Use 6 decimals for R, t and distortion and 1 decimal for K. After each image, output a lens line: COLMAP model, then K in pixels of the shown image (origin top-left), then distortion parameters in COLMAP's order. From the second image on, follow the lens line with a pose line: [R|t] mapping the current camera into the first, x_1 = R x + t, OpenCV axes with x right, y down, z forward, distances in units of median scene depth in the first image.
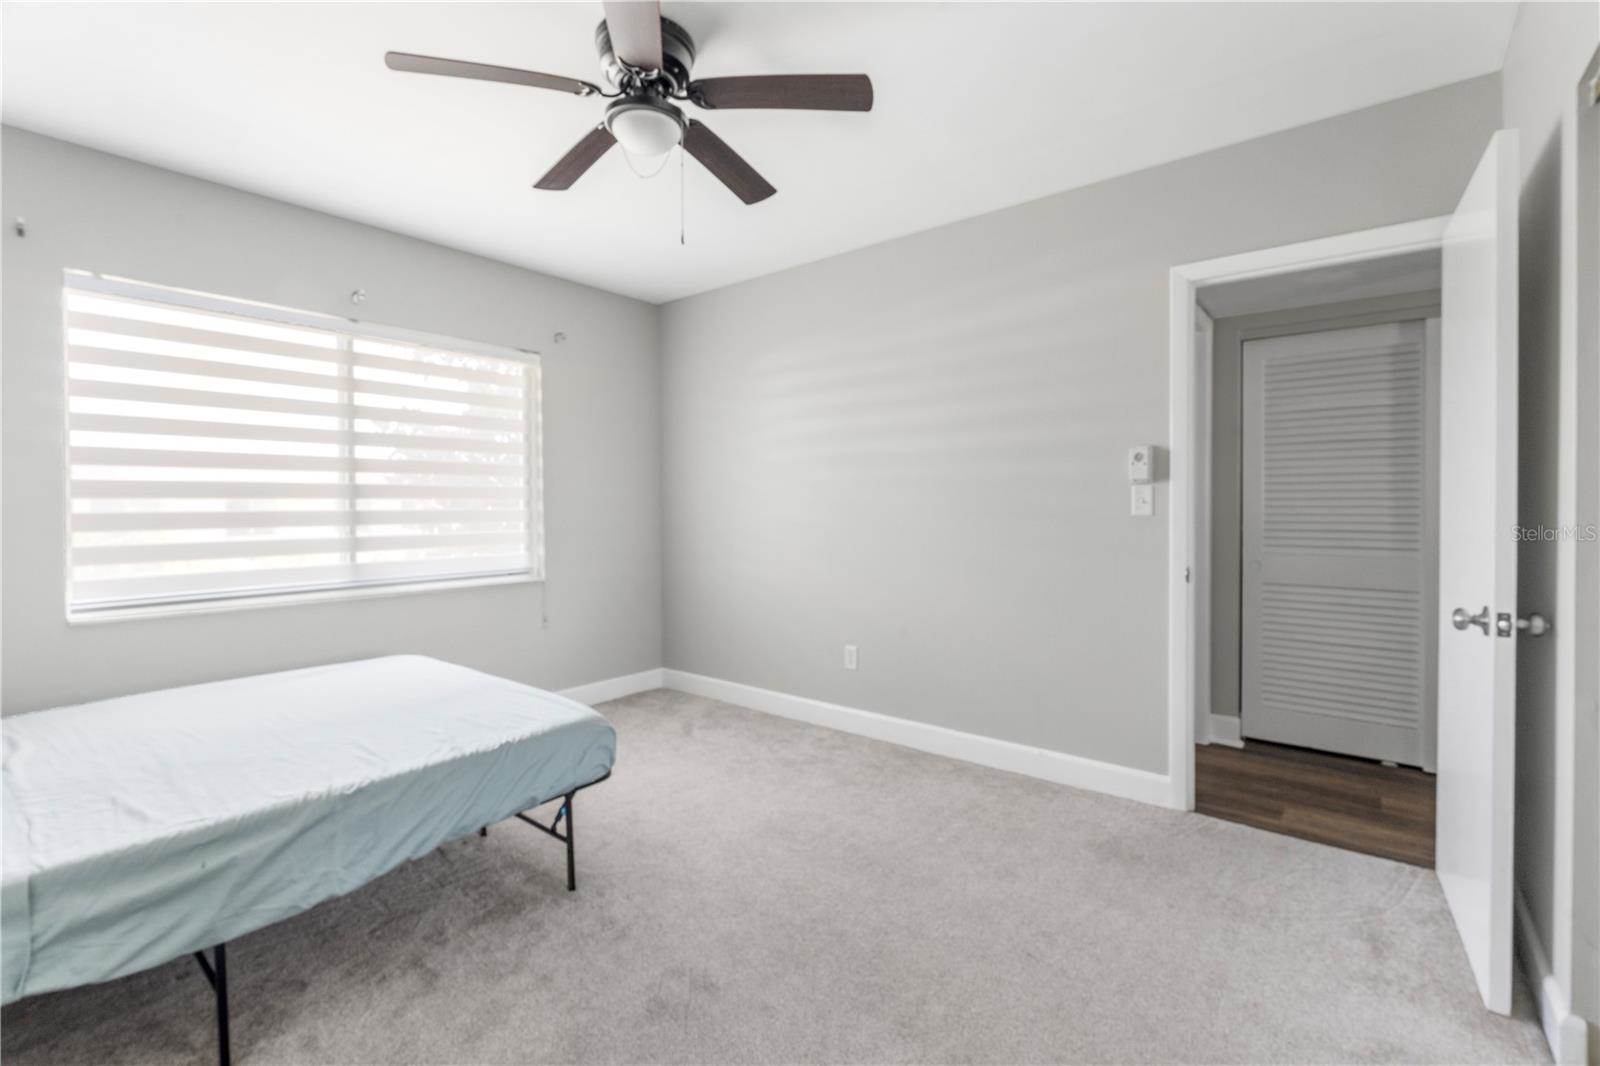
lens RADIAL K [[713.2, 0, 796.8], [0, 713.2, 518.1], [0, 0, 1]] dist [-0.007660, -0.000817]
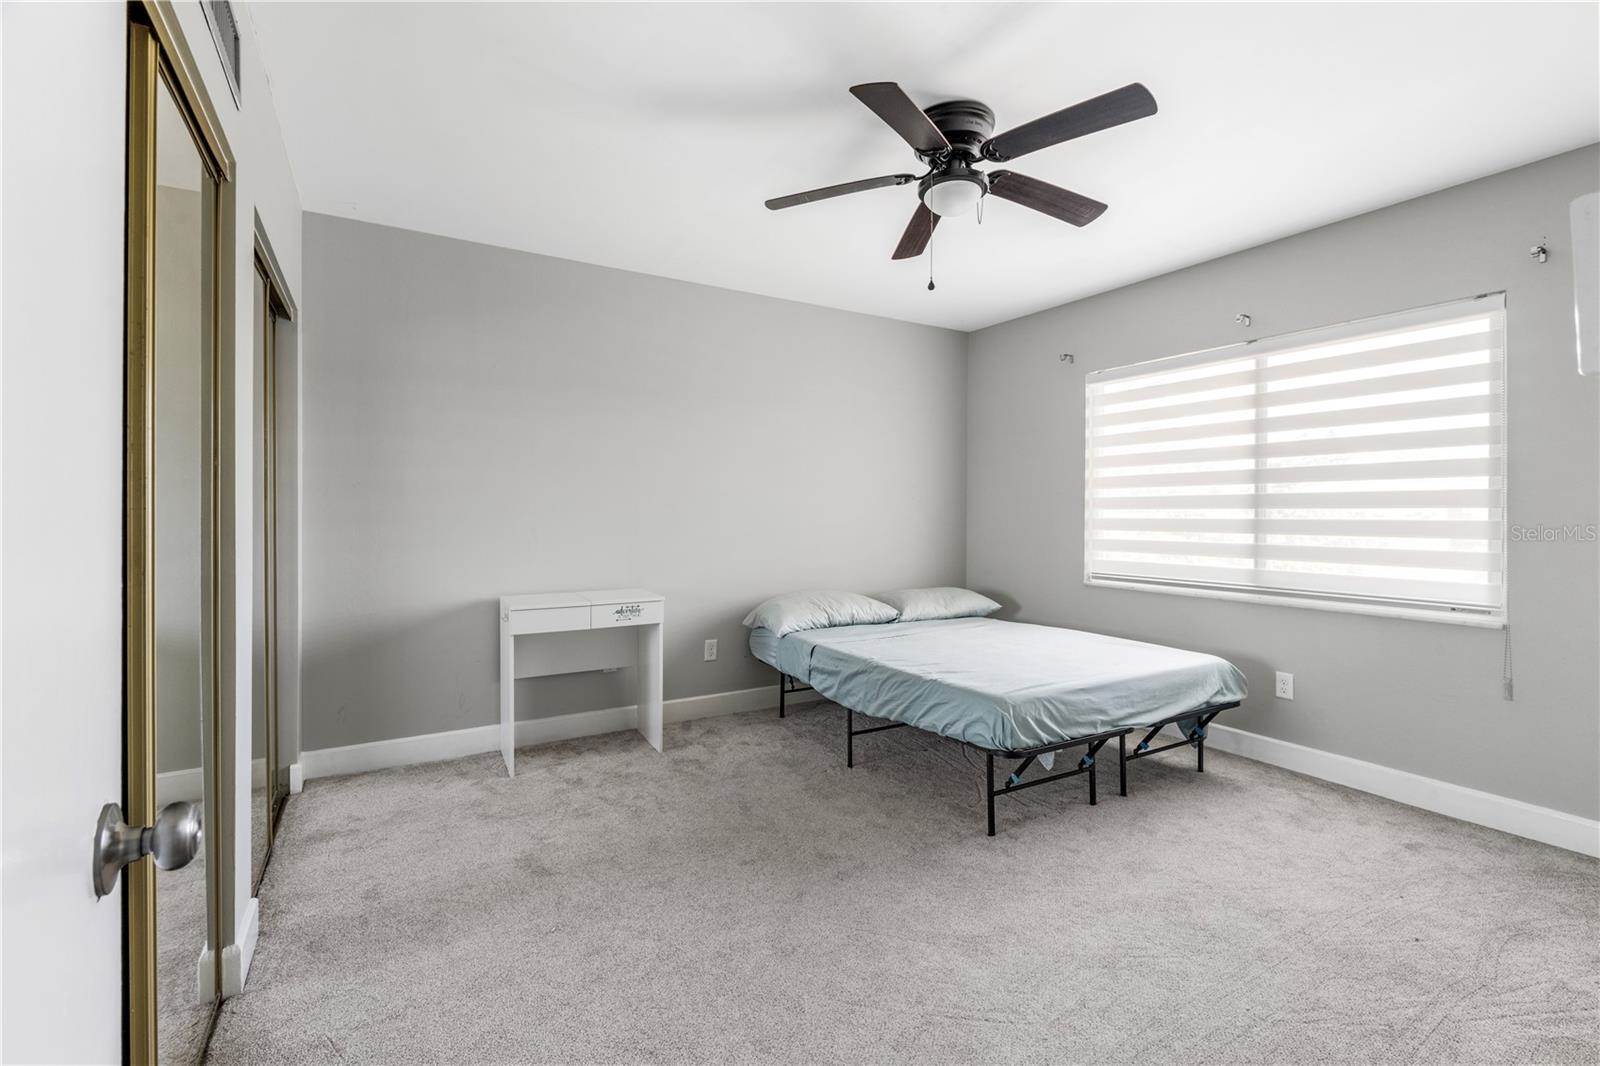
lens RADIAL K [[713.2, 0, 798.1], [0, 713.2, 515.0], [0, 0, 1]] dist [-0.007660, -0.000817]
pose [[-0.347113, 0.006386, -0.937801, 0.785689], [-0.021530, 0.999659, 0.014777, -0.023172], [0.937576, 0.025320, -0.346858, 0.942079]]
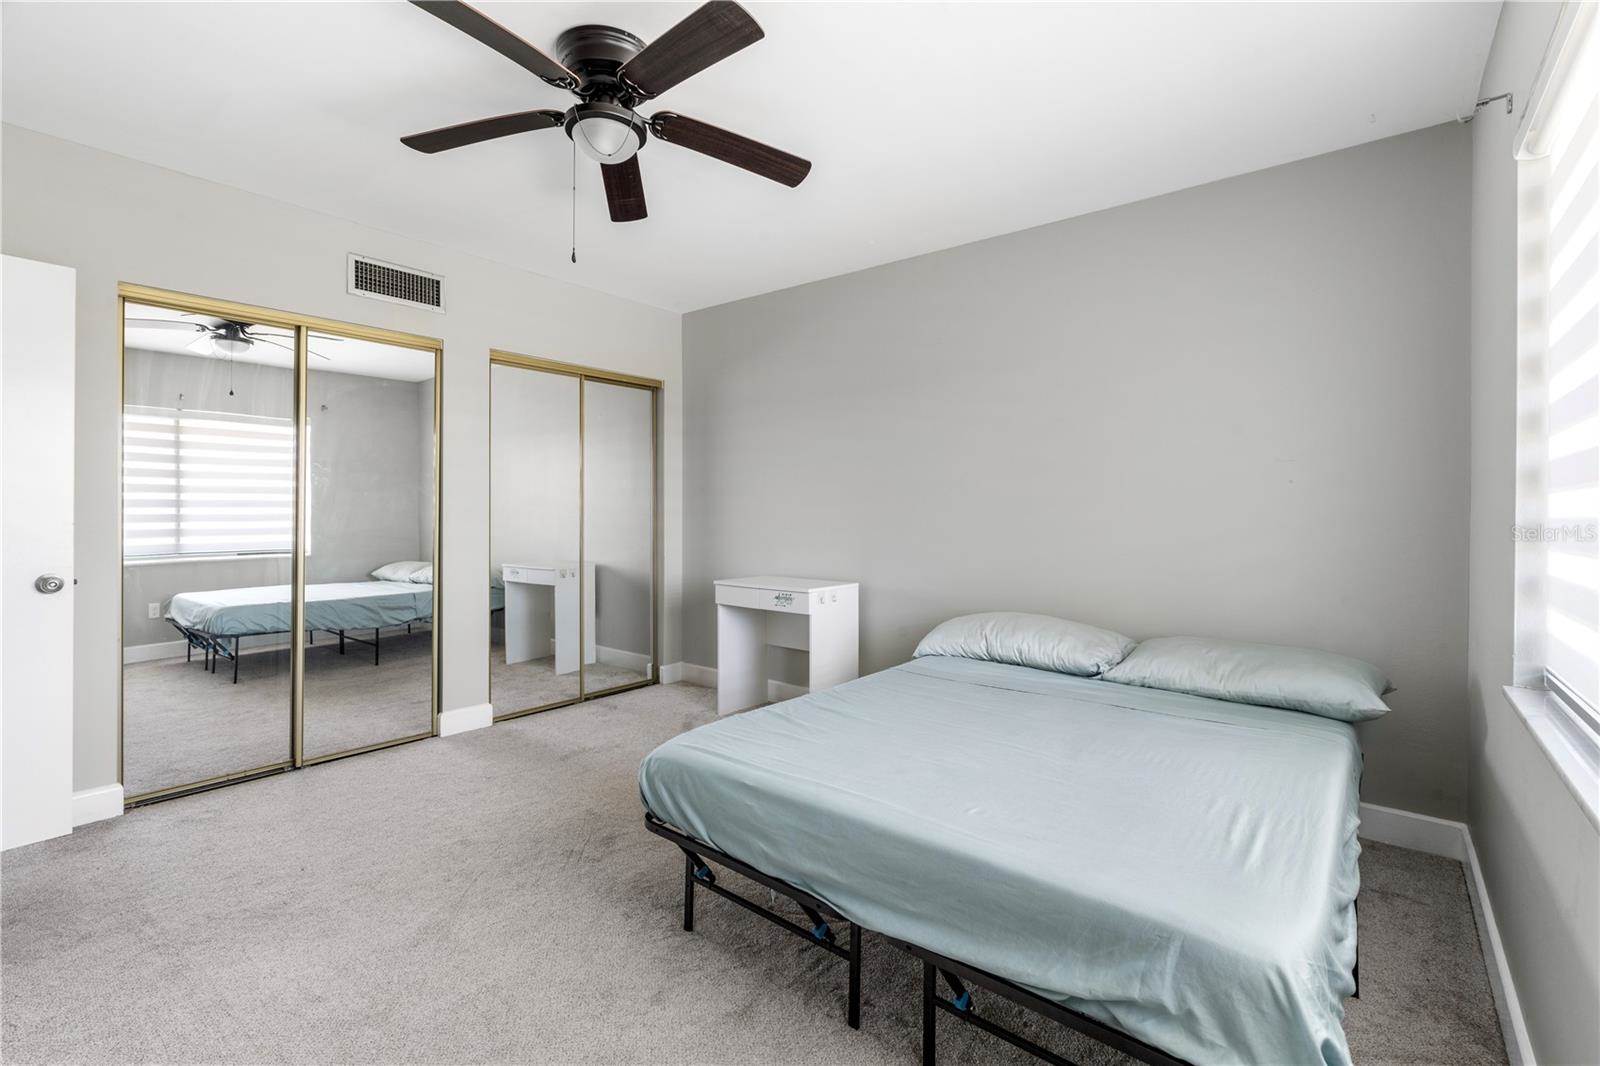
lens RADIAL K [[713.2, 0, 800.9], [0, 713.2, 521.6], [0, 0, 1]] dist [-0.007660, -0.000817]
pose [[-0.999997, -0.000894, 0.002364, -0.408751], [-0.000809, 0.999361, 0.035740, -0.022544], [-0.002394, 0.035738, -0.999358, 1.623753]]
